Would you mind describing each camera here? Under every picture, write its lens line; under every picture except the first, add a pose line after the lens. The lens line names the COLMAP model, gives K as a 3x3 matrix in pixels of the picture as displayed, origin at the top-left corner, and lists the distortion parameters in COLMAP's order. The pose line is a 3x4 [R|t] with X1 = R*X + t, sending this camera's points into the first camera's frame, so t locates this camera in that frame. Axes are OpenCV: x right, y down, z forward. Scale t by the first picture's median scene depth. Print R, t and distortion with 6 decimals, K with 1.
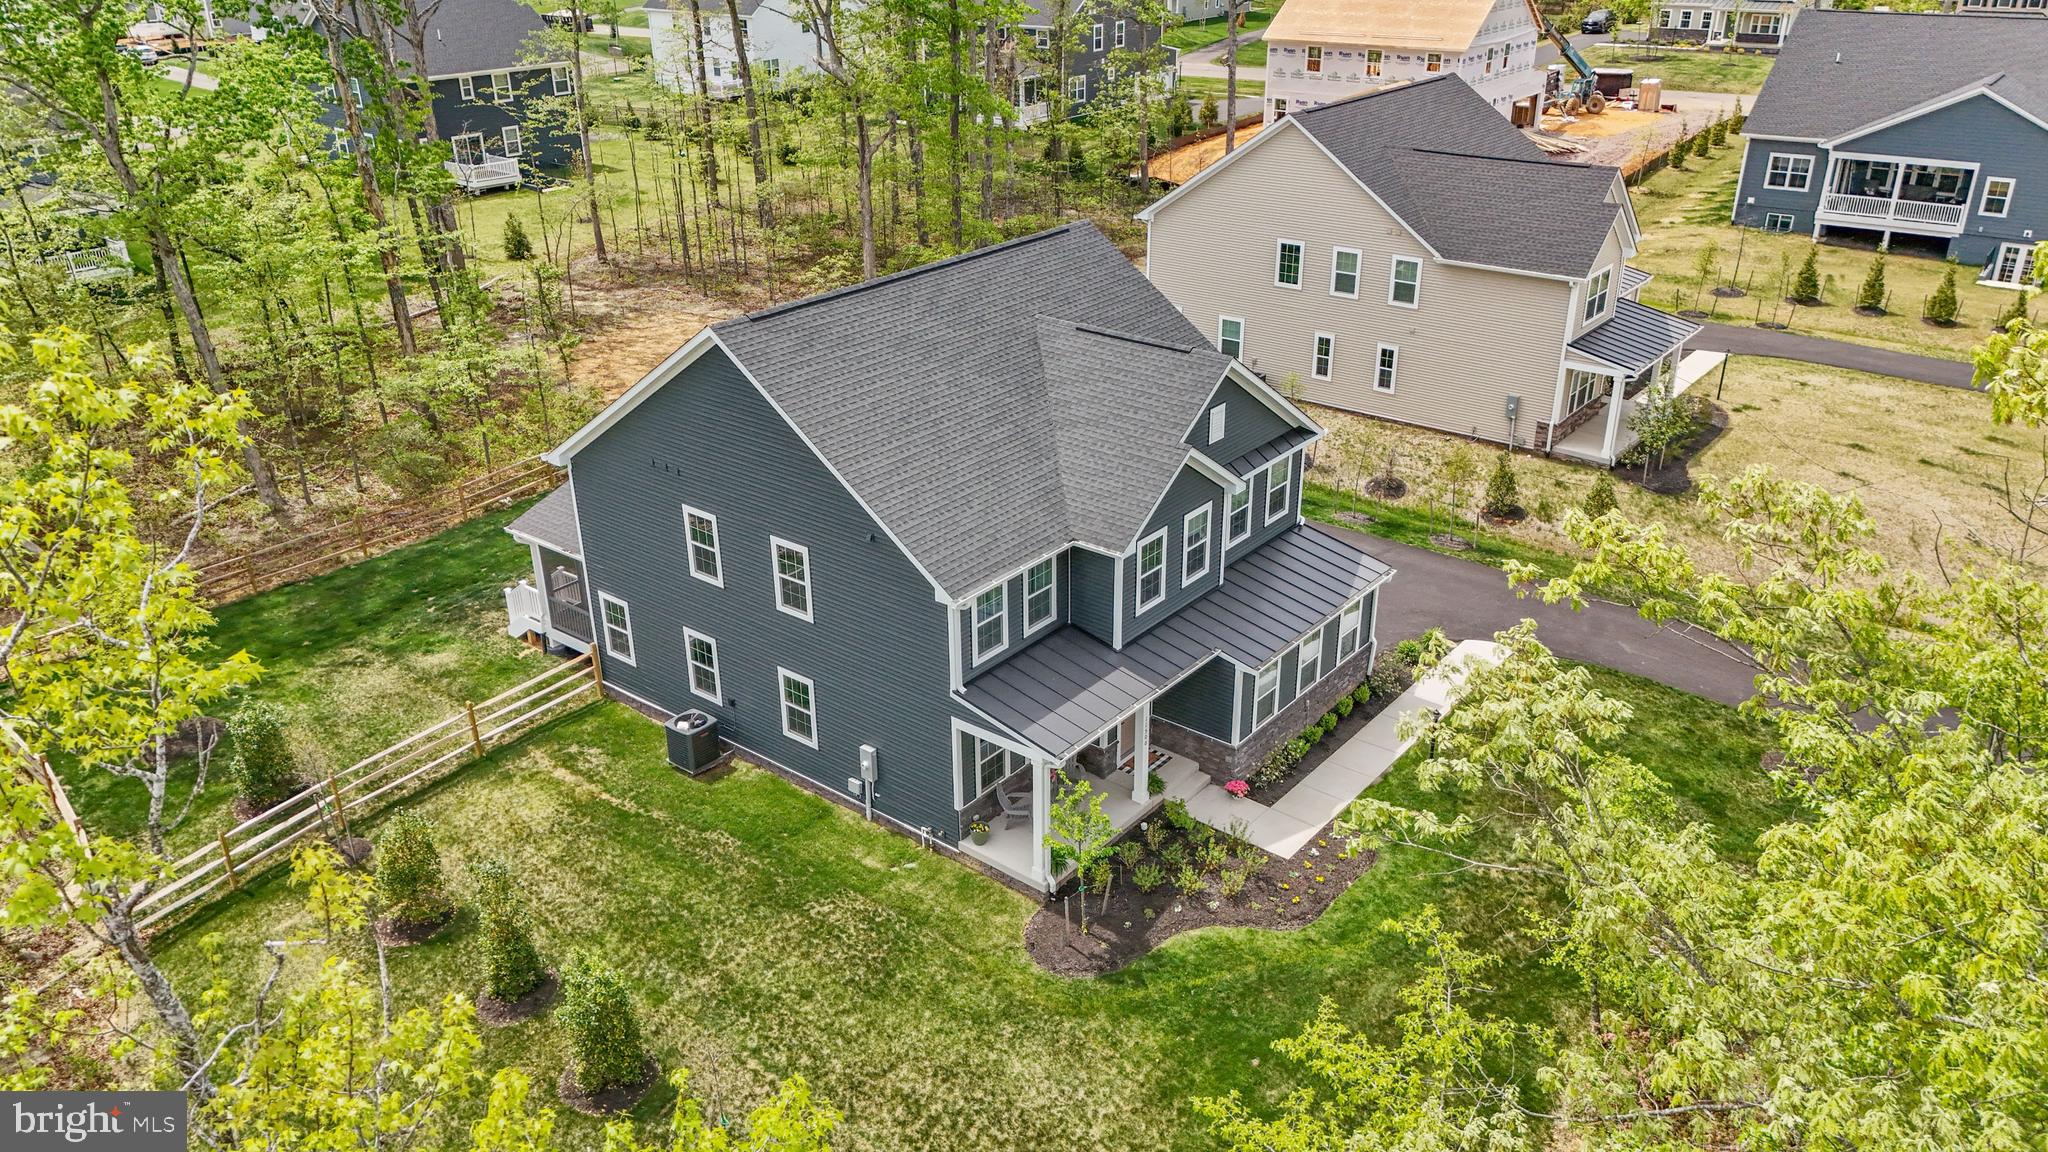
lens RADIAL K [[1510.6, 0, 1029.7], [0, 1510.6, 570.8], [0, 0, 1]] dist [0.061559, -0.047996]
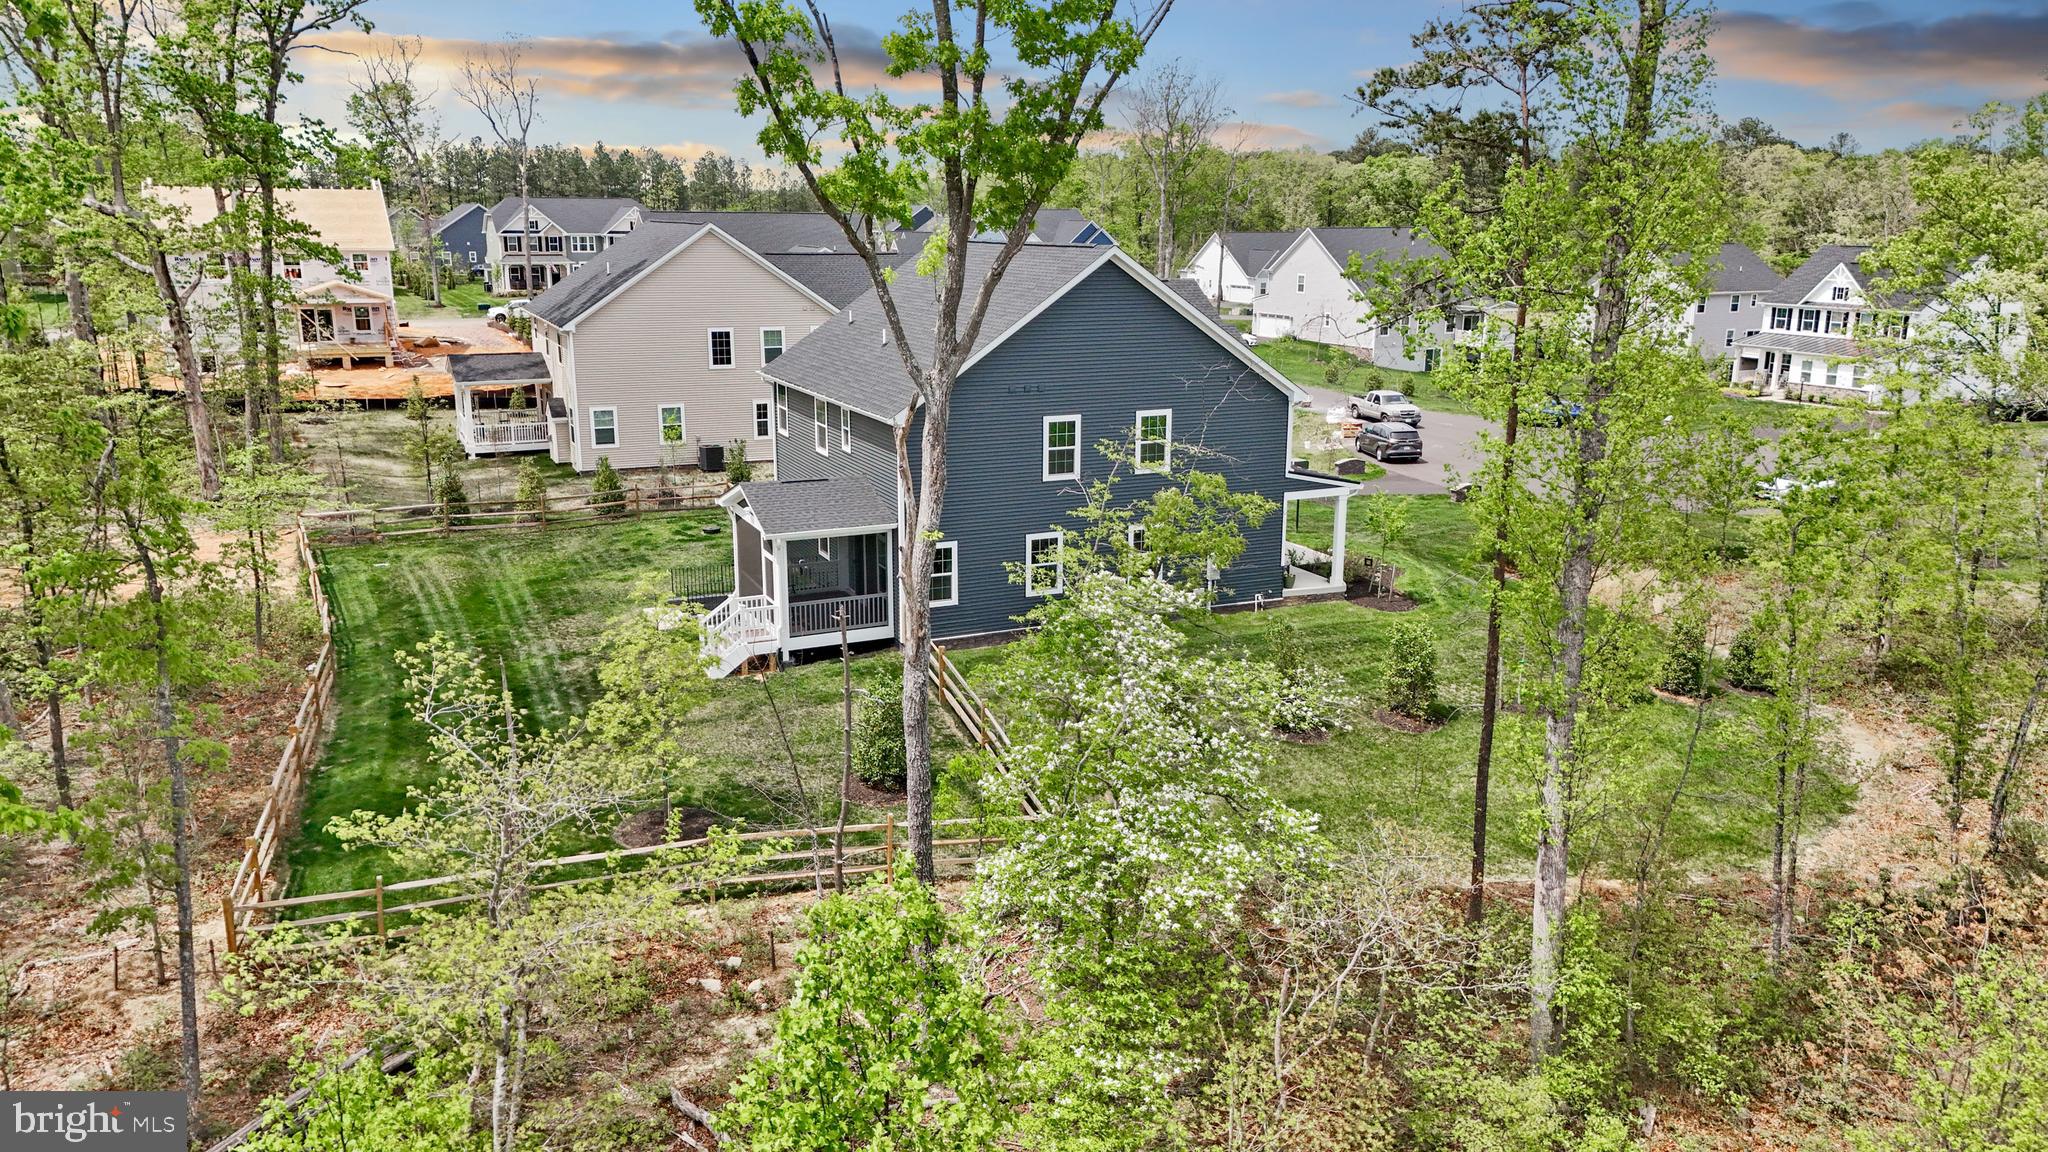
lens RADIAL K [[1510.6, 0, 1023.7], [0, 1510.6, 573.7], [0, 0, 1]] dist [0.061559, -0.047996]
pose [[0.431994, -0.188452, 0.881968, -1.262087], [0.367724, 0.929750, 0.018548, 0.041833], [-0.823505, 0.316308, 0.470945, 0.472701]]
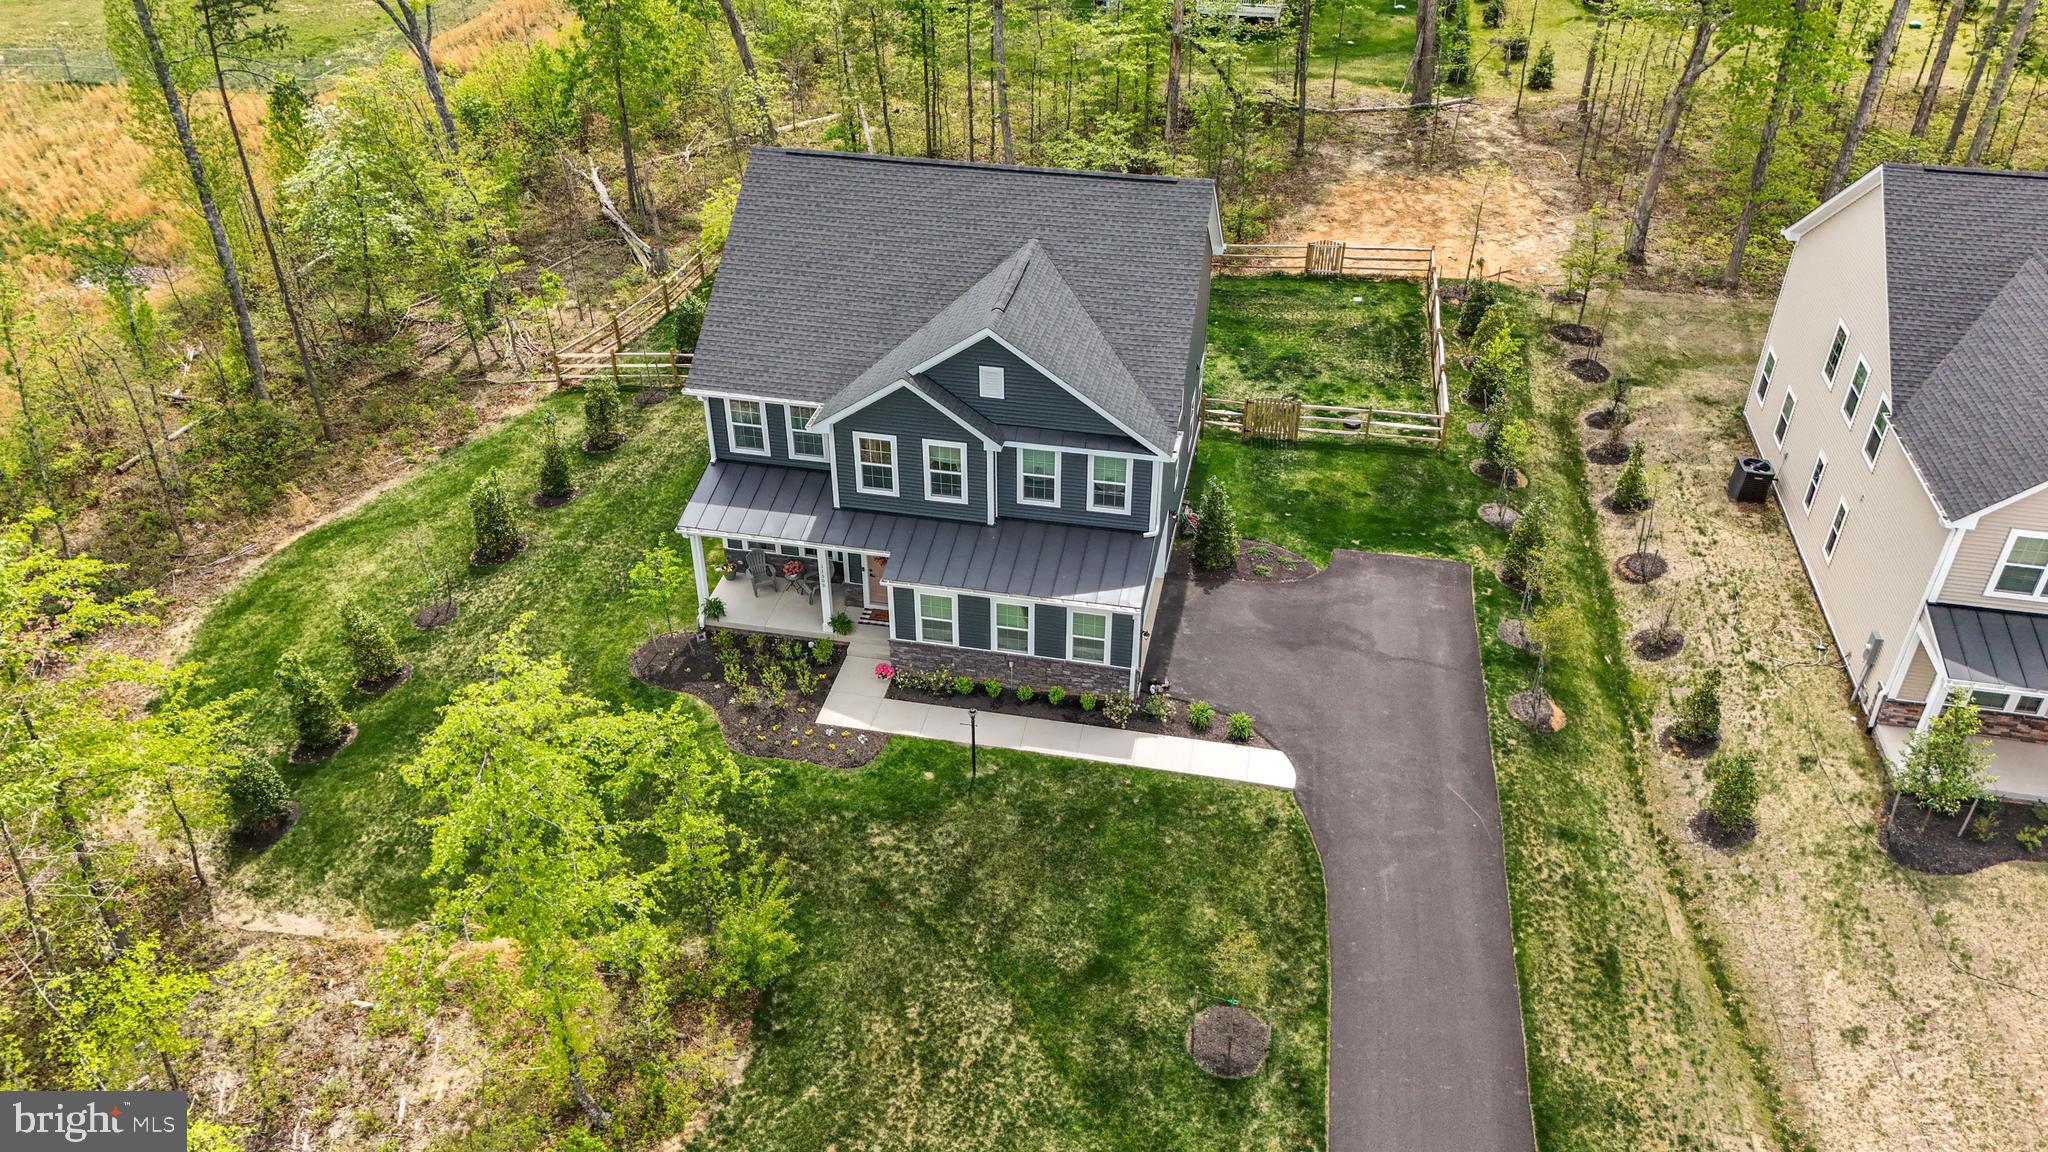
lens RADIAL K [[1510.6, 0, 1035.3], [0, 1510.6, 583.5], [0, 0, 1]] dist [0.061559, -0.047996]
pose [[0.455824, 0.509867, -0.729561, 0.953932], [-0.381675, 0.852451, 0.357284, -0.355279], [0.804083, 0.115596, 0.583171, 0.386783]]
